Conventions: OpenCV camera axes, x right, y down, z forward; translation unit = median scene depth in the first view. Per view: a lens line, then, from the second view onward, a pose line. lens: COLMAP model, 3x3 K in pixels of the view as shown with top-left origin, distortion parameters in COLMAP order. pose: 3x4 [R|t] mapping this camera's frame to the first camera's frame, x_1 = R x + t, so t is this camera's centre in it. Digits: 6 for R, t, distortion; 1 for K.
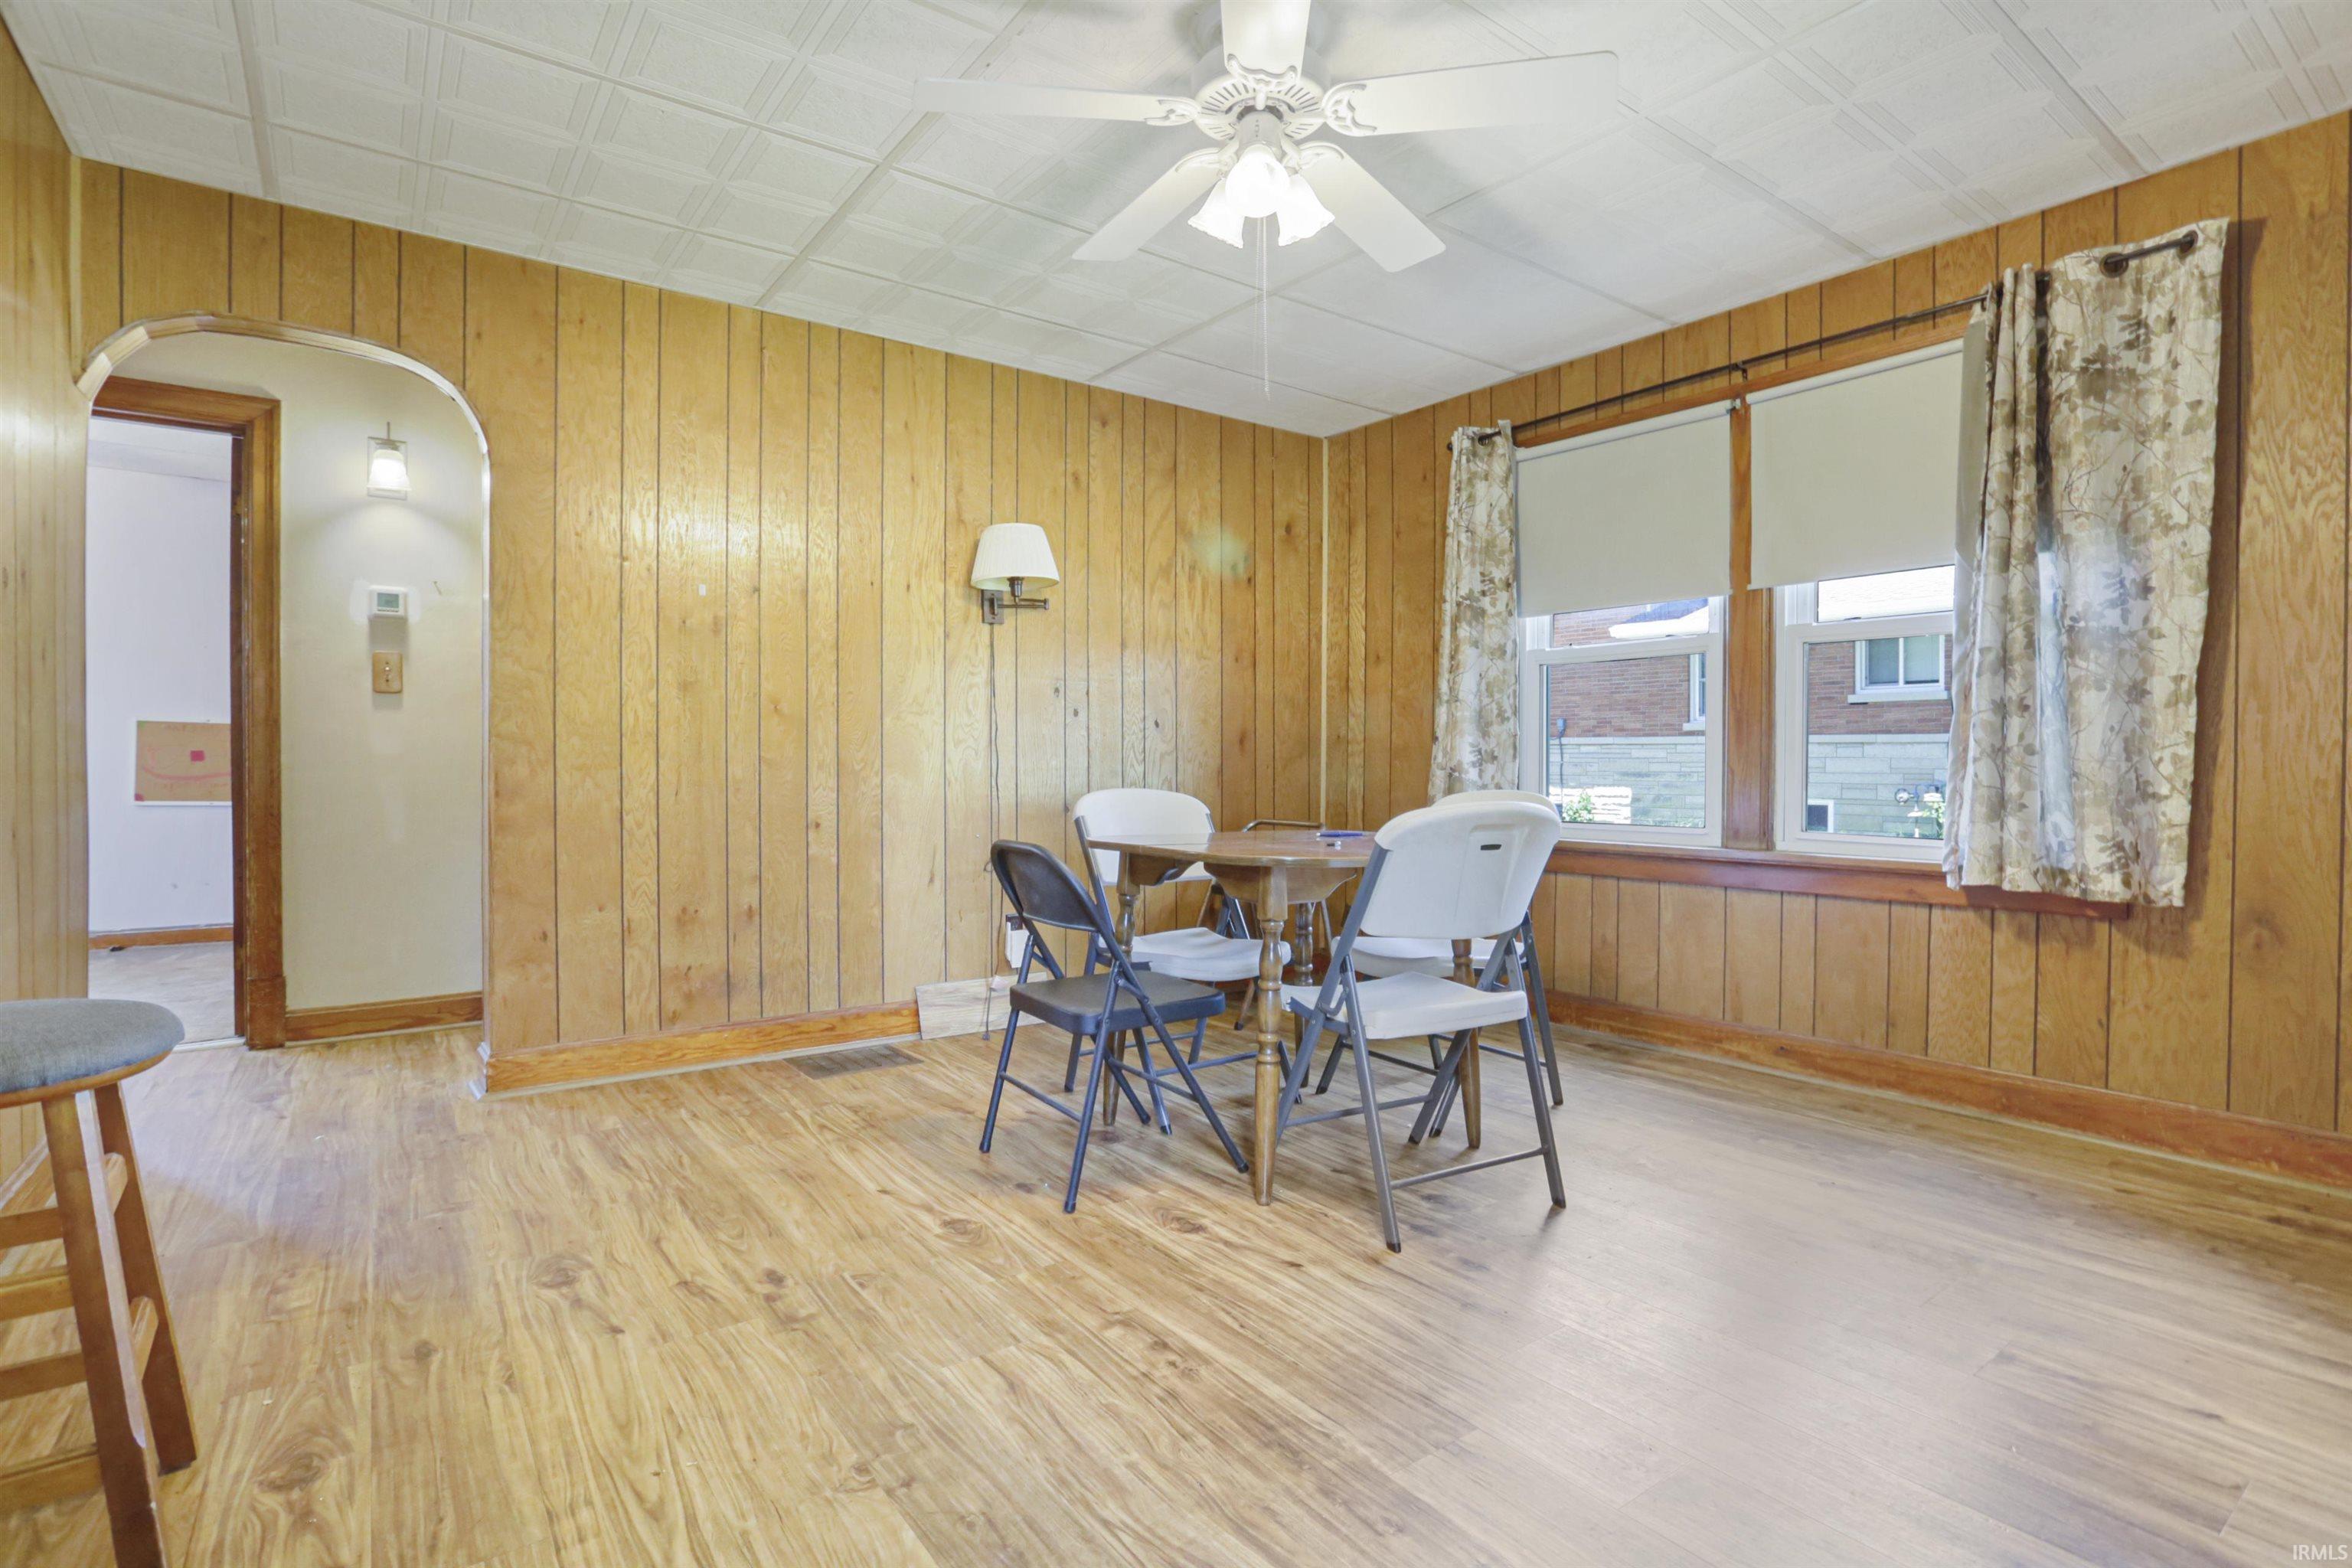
lens RADIAL K [[1125.8, 0, 1180.7], [0, 1125.8, 773.5], [0, 0, 1]] dist [-0.056416, 0.013243]
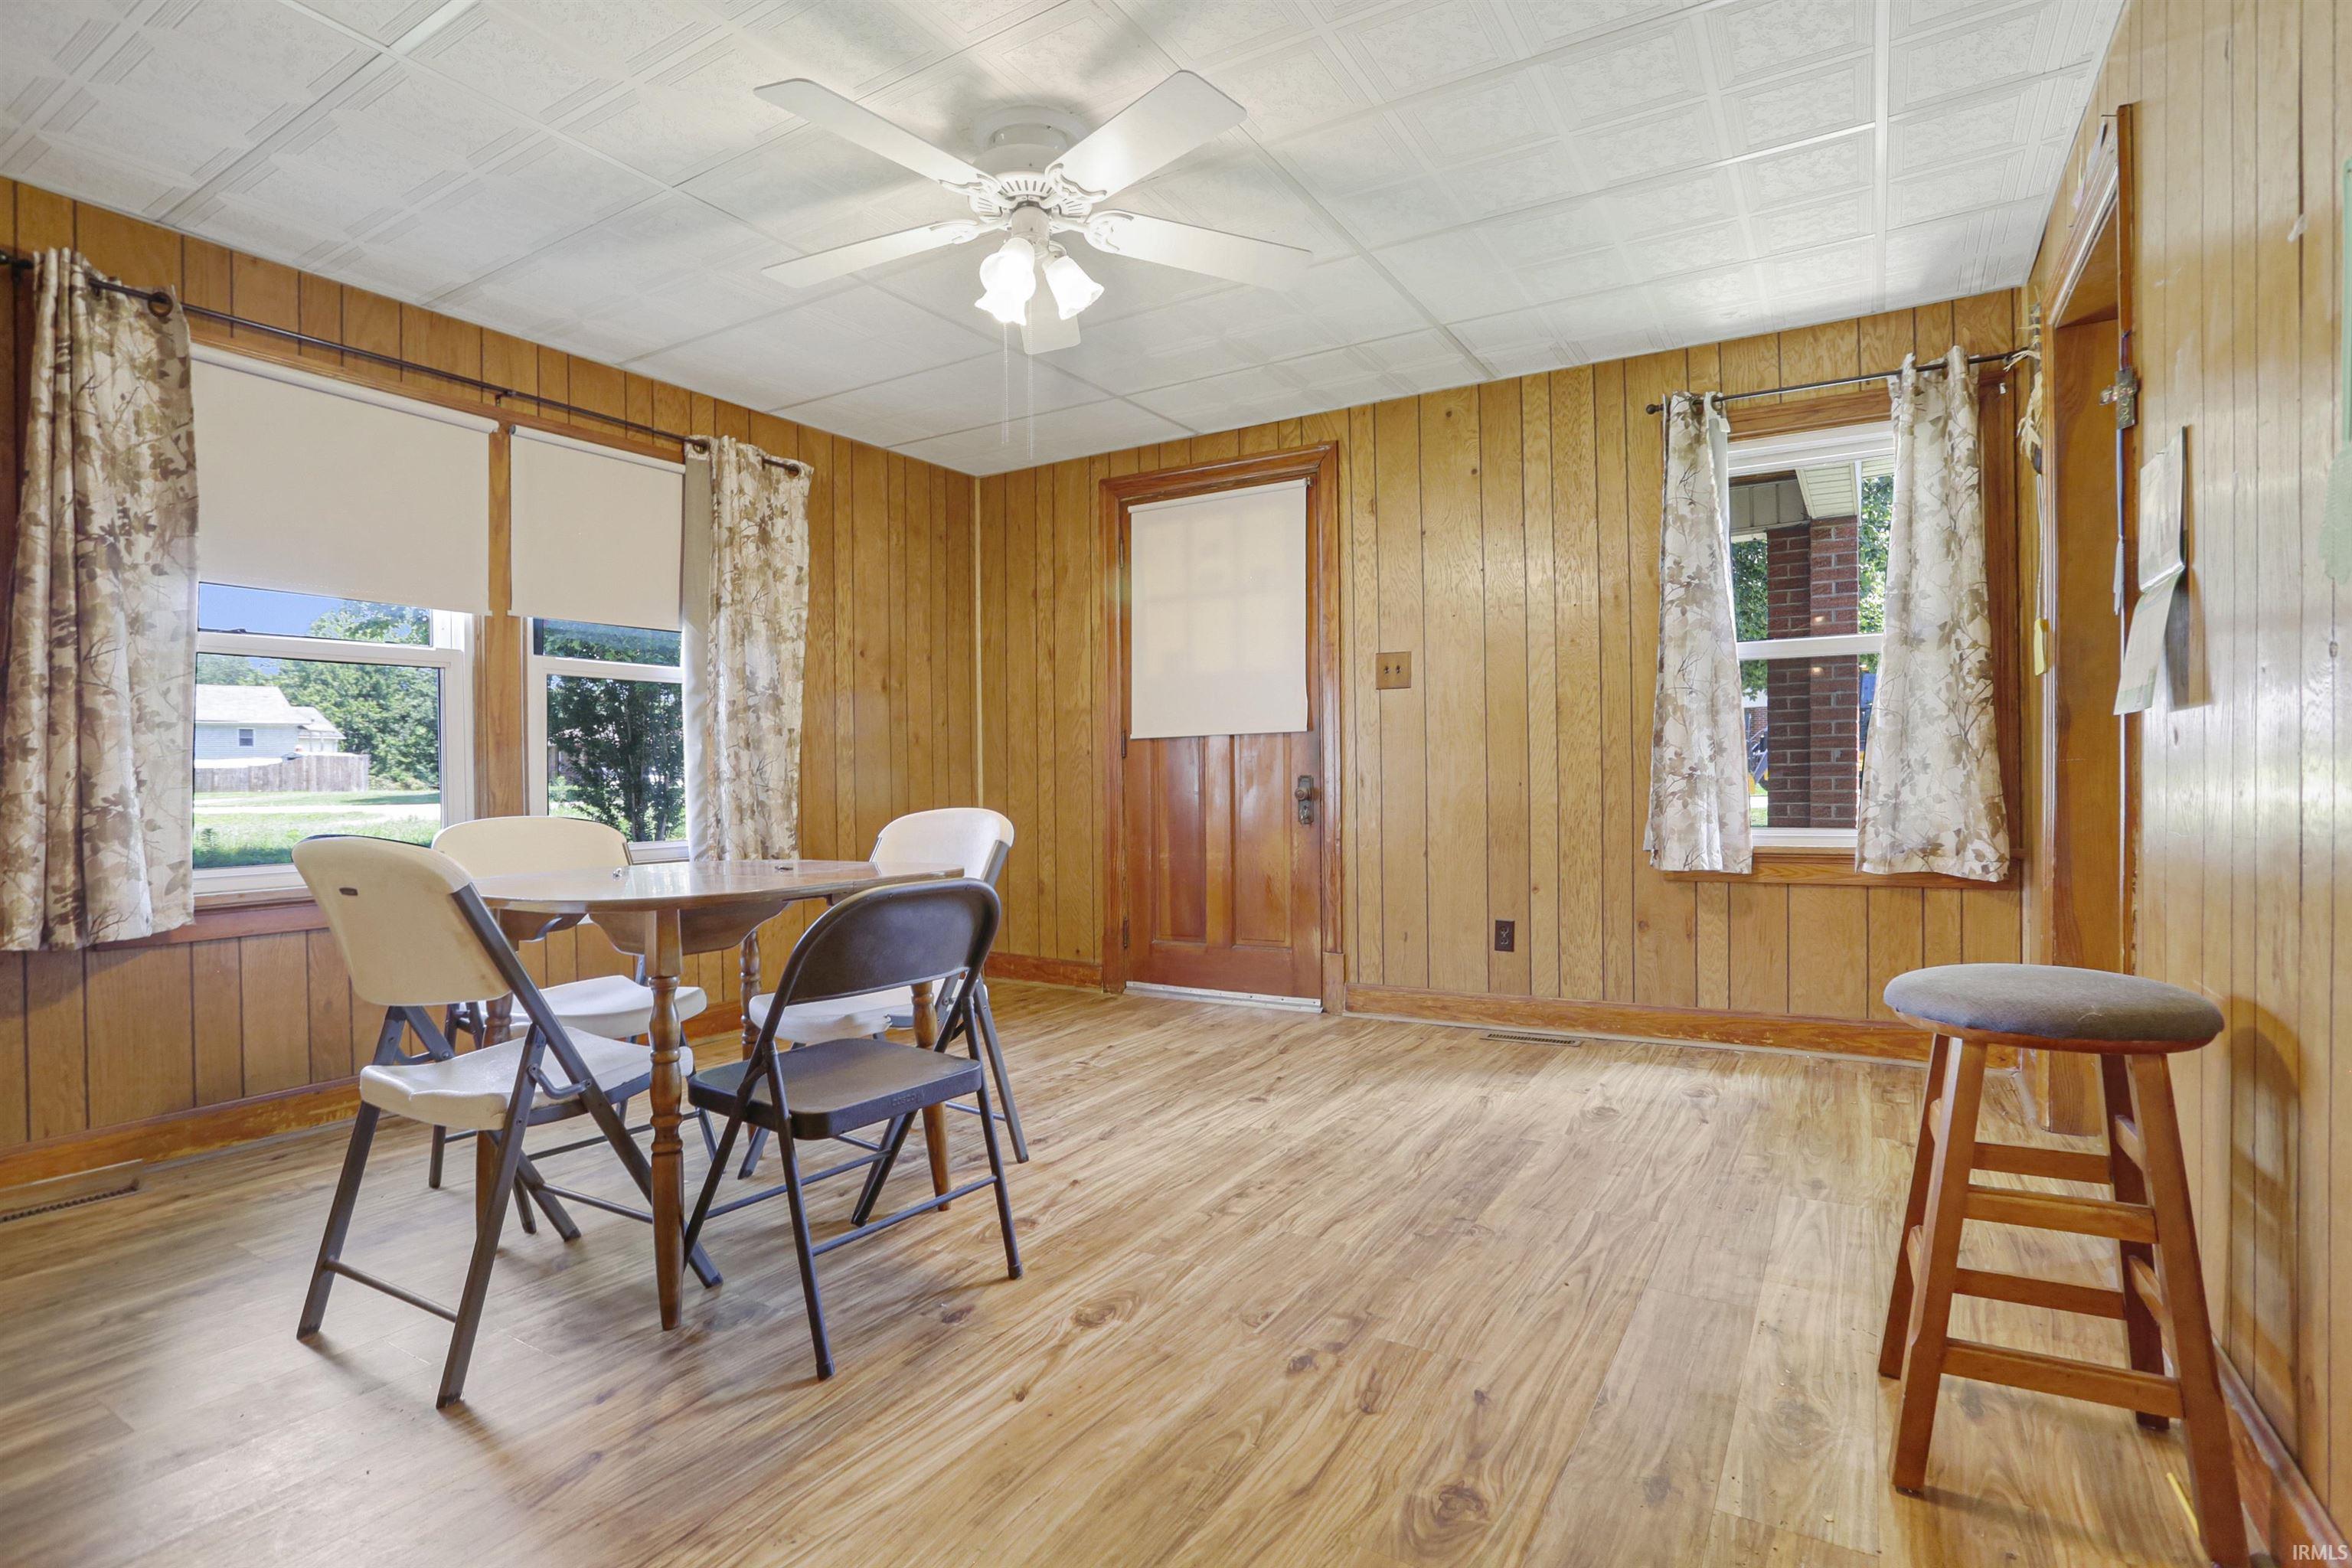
lens RADIAL K [[1125.8, 0, 1173.9], [0, 1125.8, 789.5], [0, 0, 1]] dist [-0.056416, 0.013243]
pose [[-0.370948, -0.004231, 0.928644, -1.102301], [0.016634, 0.999799, 0.011200, -0.009483], [-0.928505, 0.019602, -0.370803, 1.359014]]
